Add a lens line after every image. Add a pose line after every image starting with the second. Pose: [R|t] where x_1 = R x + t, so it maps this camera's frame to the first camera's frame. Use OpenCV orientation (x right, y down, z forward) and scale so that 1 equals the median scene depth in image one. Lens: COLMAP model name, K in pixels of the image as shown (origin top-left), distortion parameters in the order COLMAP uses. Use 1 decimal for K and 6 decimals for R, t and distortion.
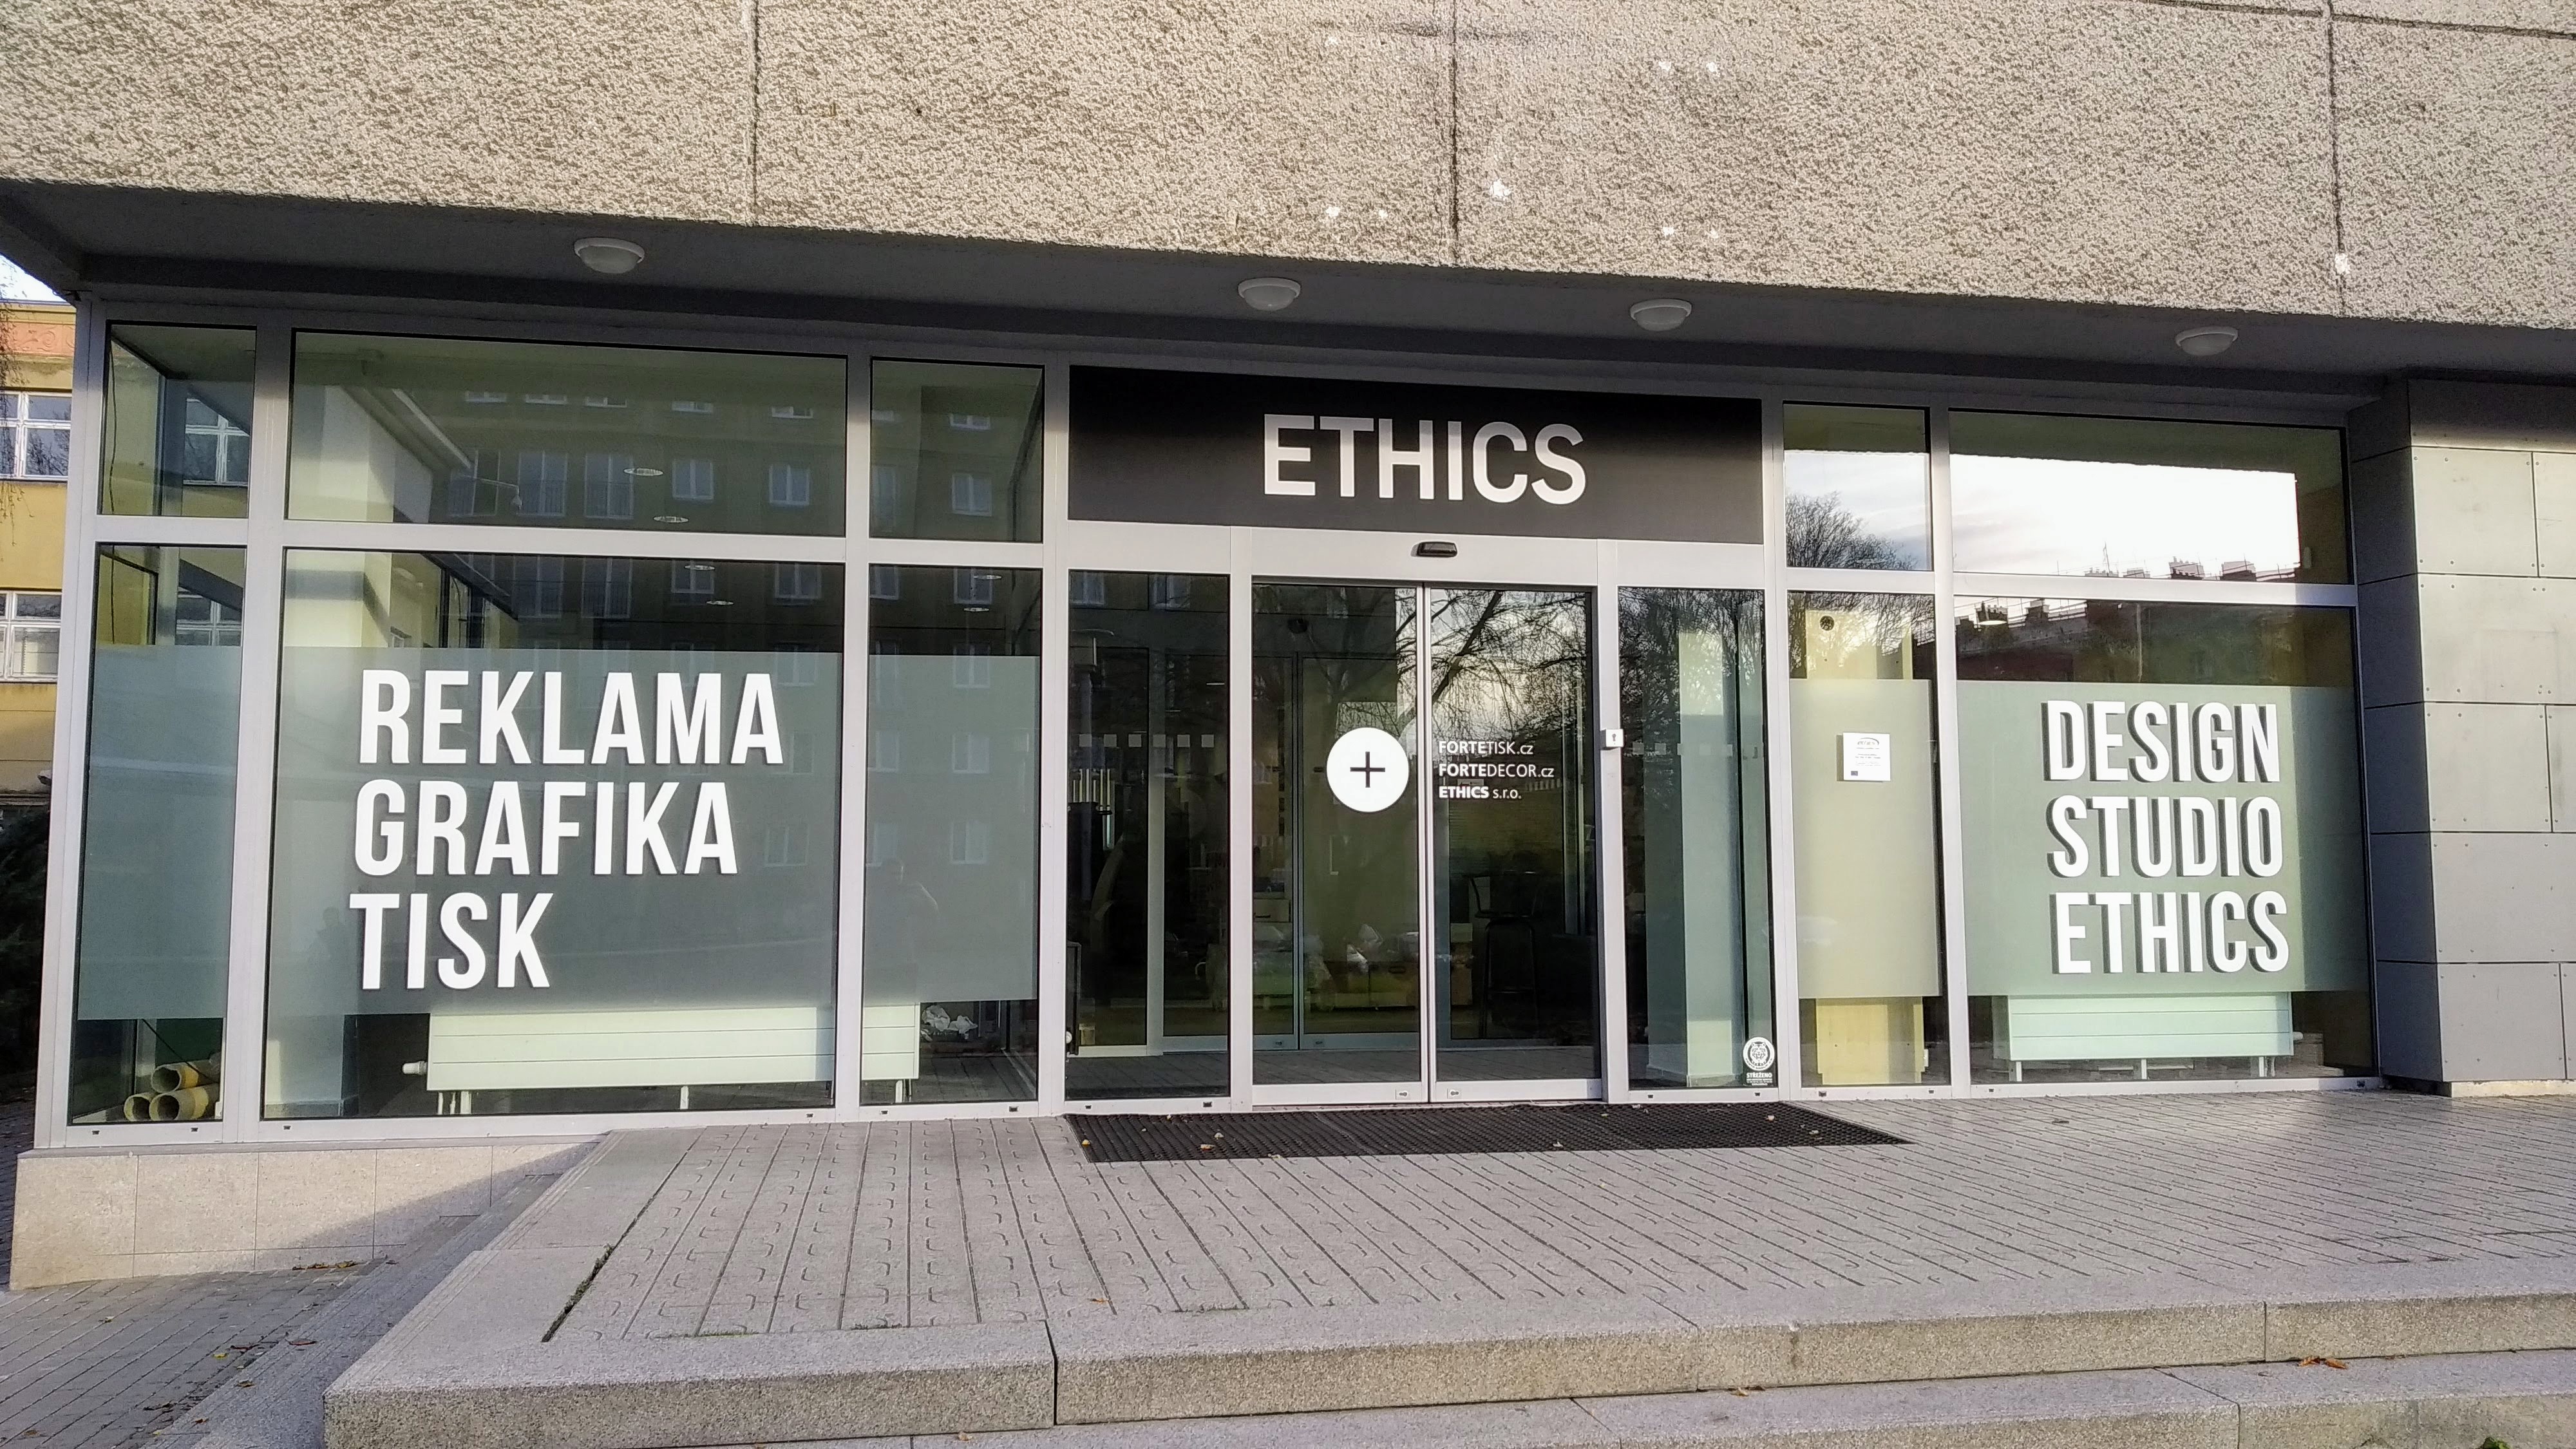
lens RADIAL K [[1970.0, 0, 1283.1], [0, 1970.0, 703.9], [0, 0, 1]] dist [0.098460, -0.191805]
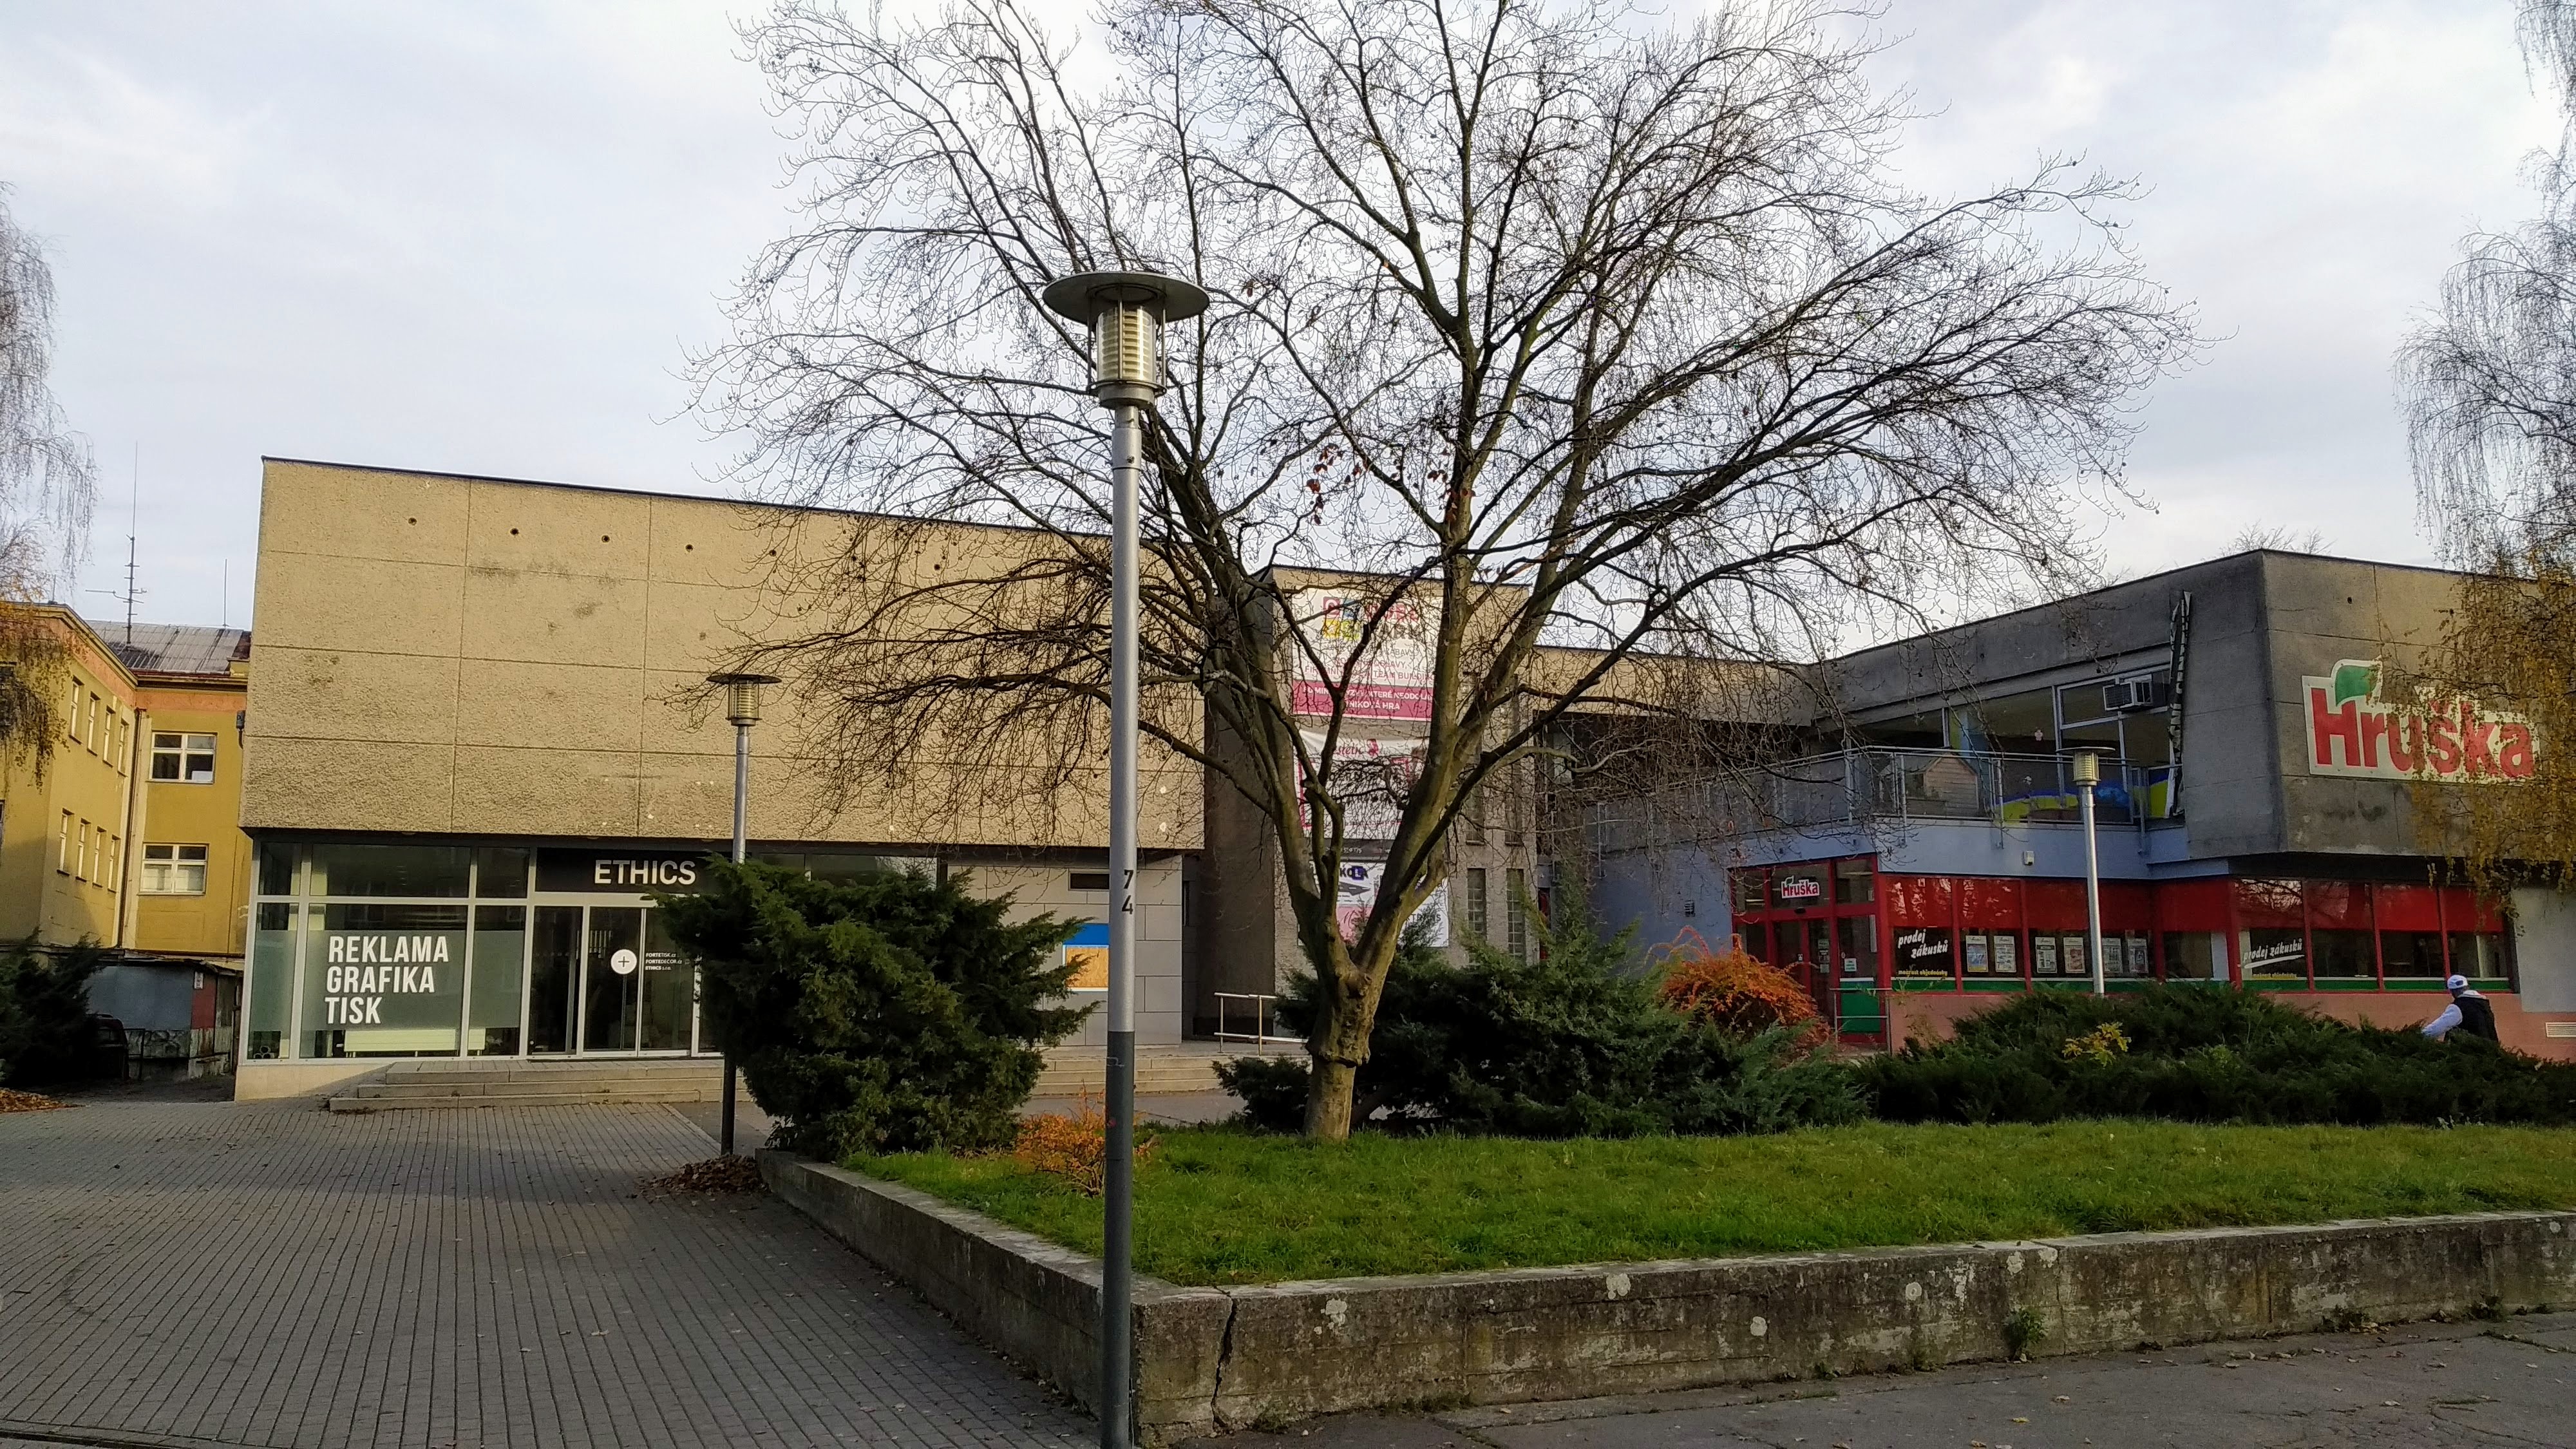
lens RADIAL K [[1951.8, 0, 1284.3], [0, 1951.8, 712.4], [0, 0, 1]] dist [0.043118, -0.093843]
pose [[0.978158, 0.024548, 0.206409, 0.493961], [-0.011456, 0.997859, -0.064386, -0.212045], [-0.207547, 0.060615, 0.976345, -2.860247]]
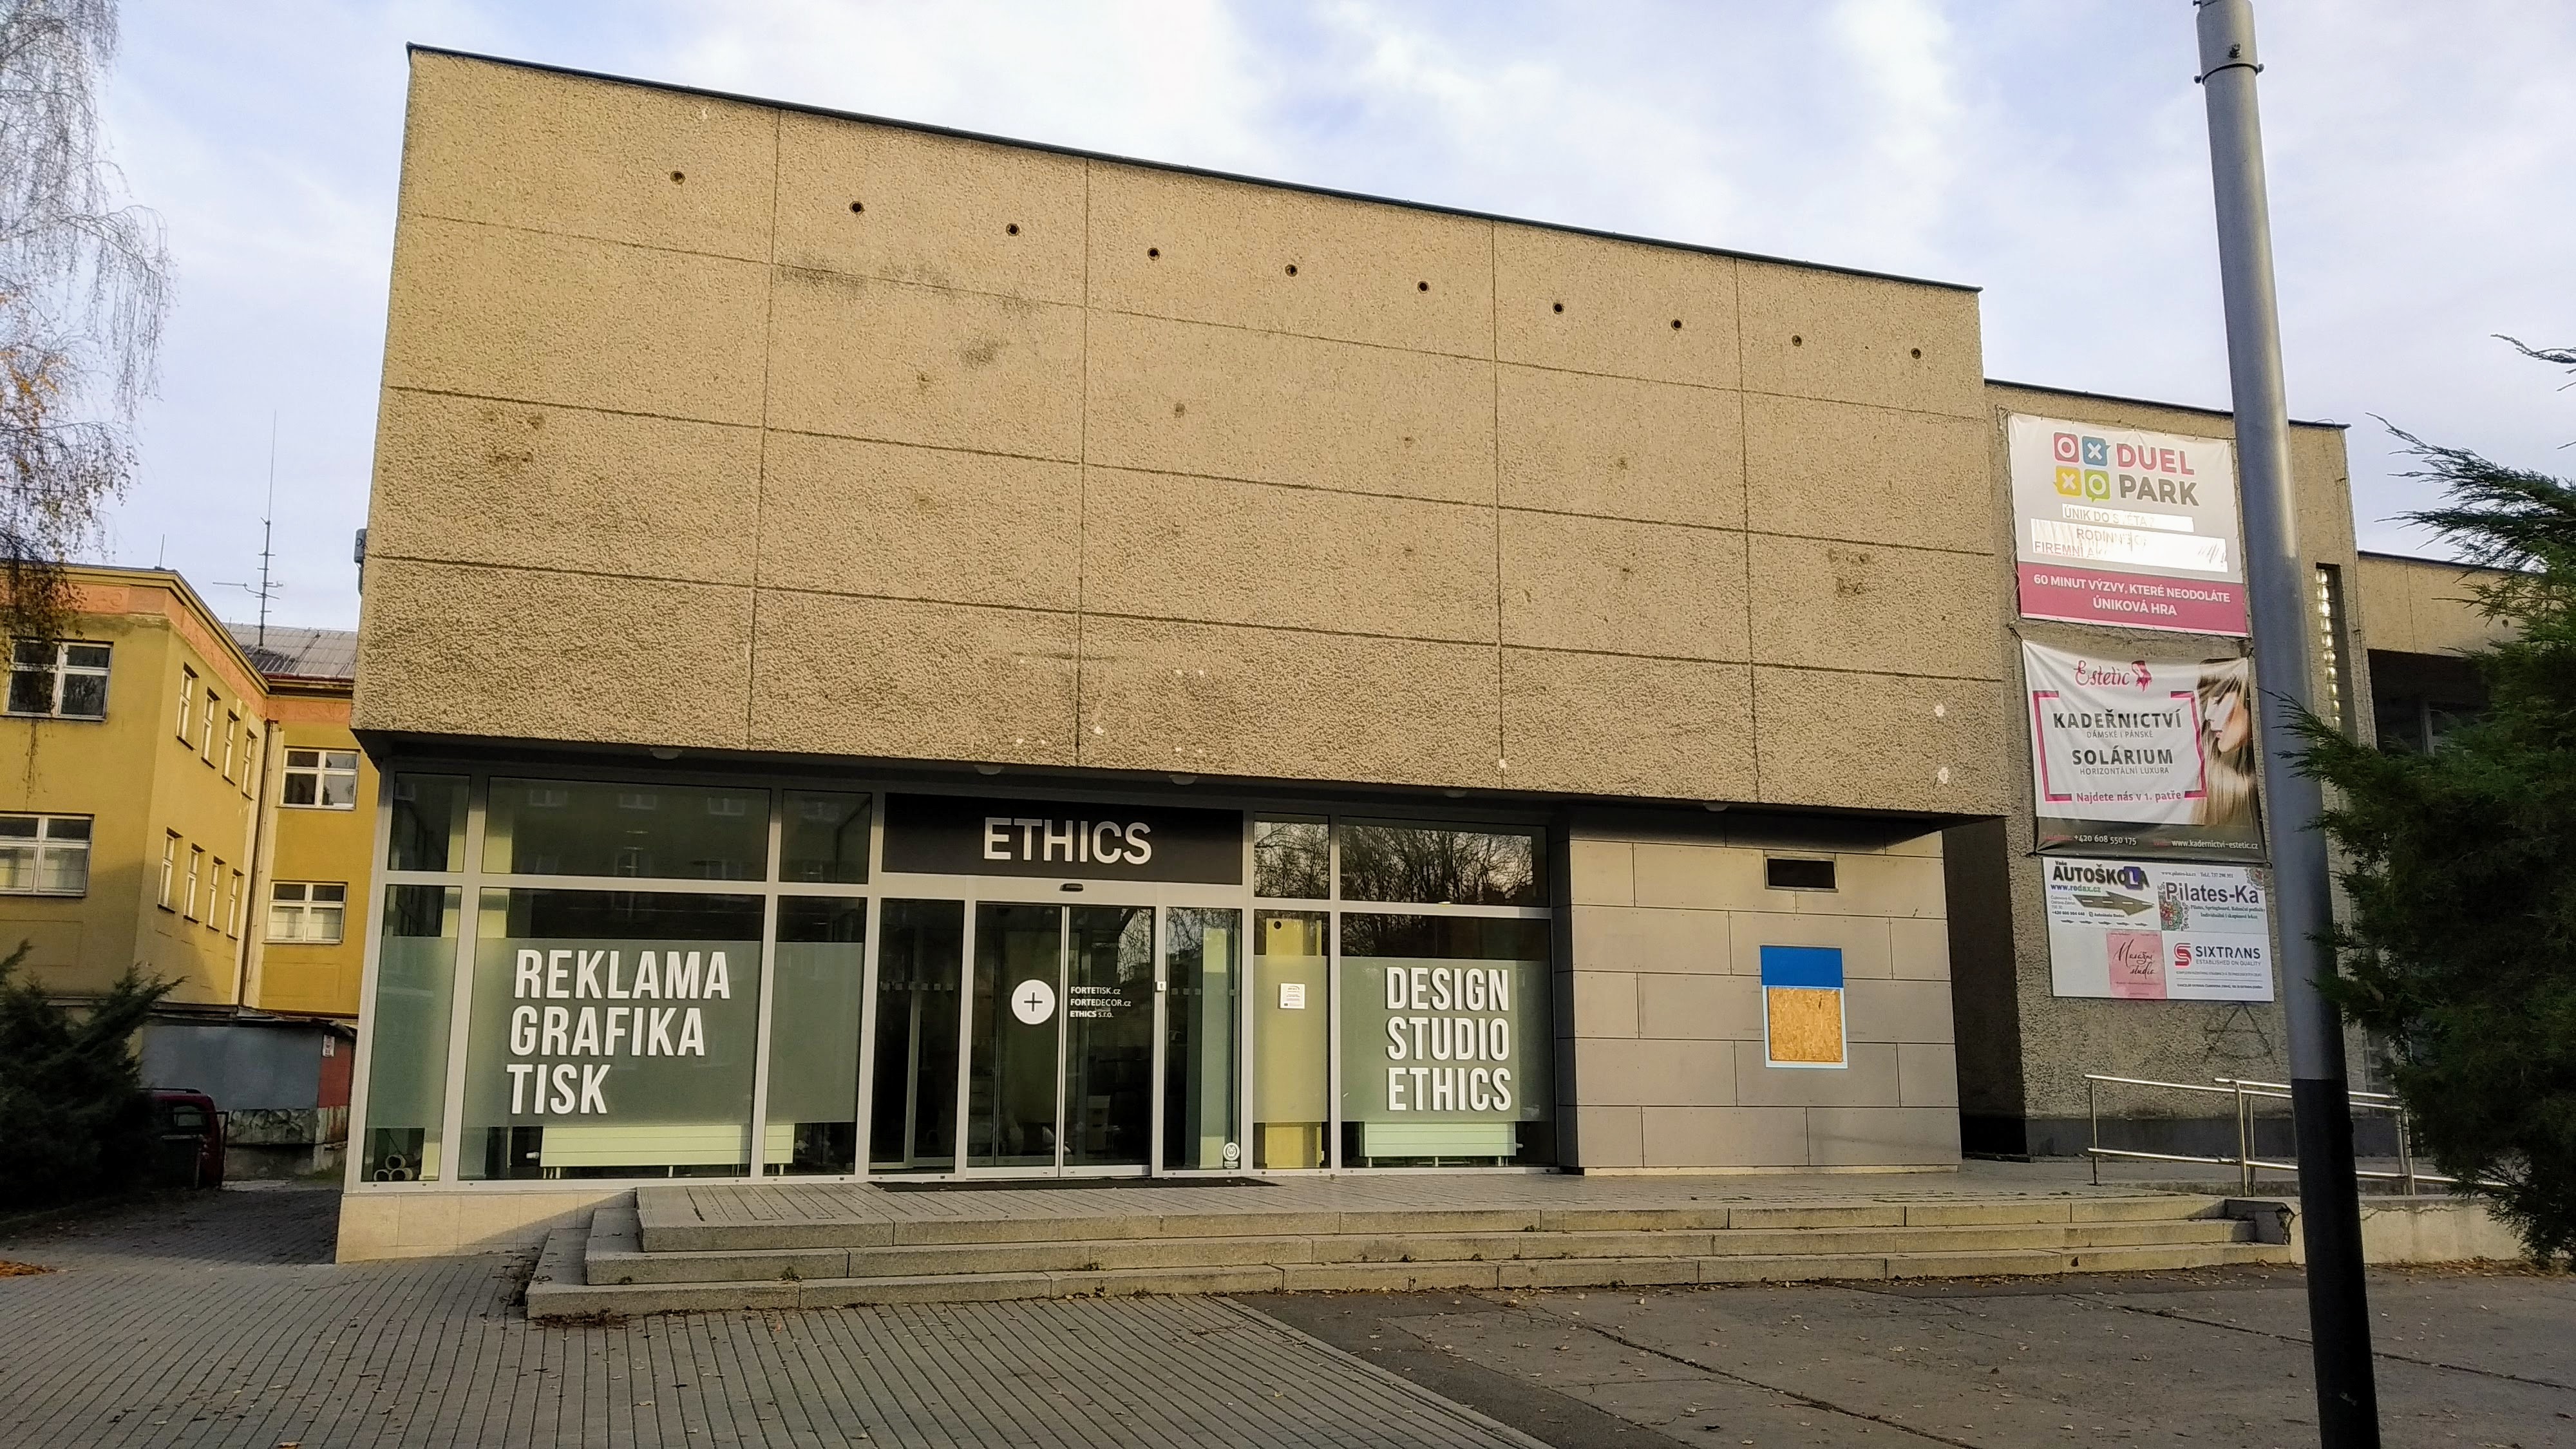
lens RADIAL K [[1970.0, 0, 1283.1], [0, 1970.0, 703.9], [0, 0, 1]] dist [0.098460, -0.191805]
pose [[0.990400, 0.028869, 0.135180, 0.015980], [-0.014731, 0.994423, -0.104435, -0.062830], [-0.137441, 0.101441, 0.985302, -1.046175]]
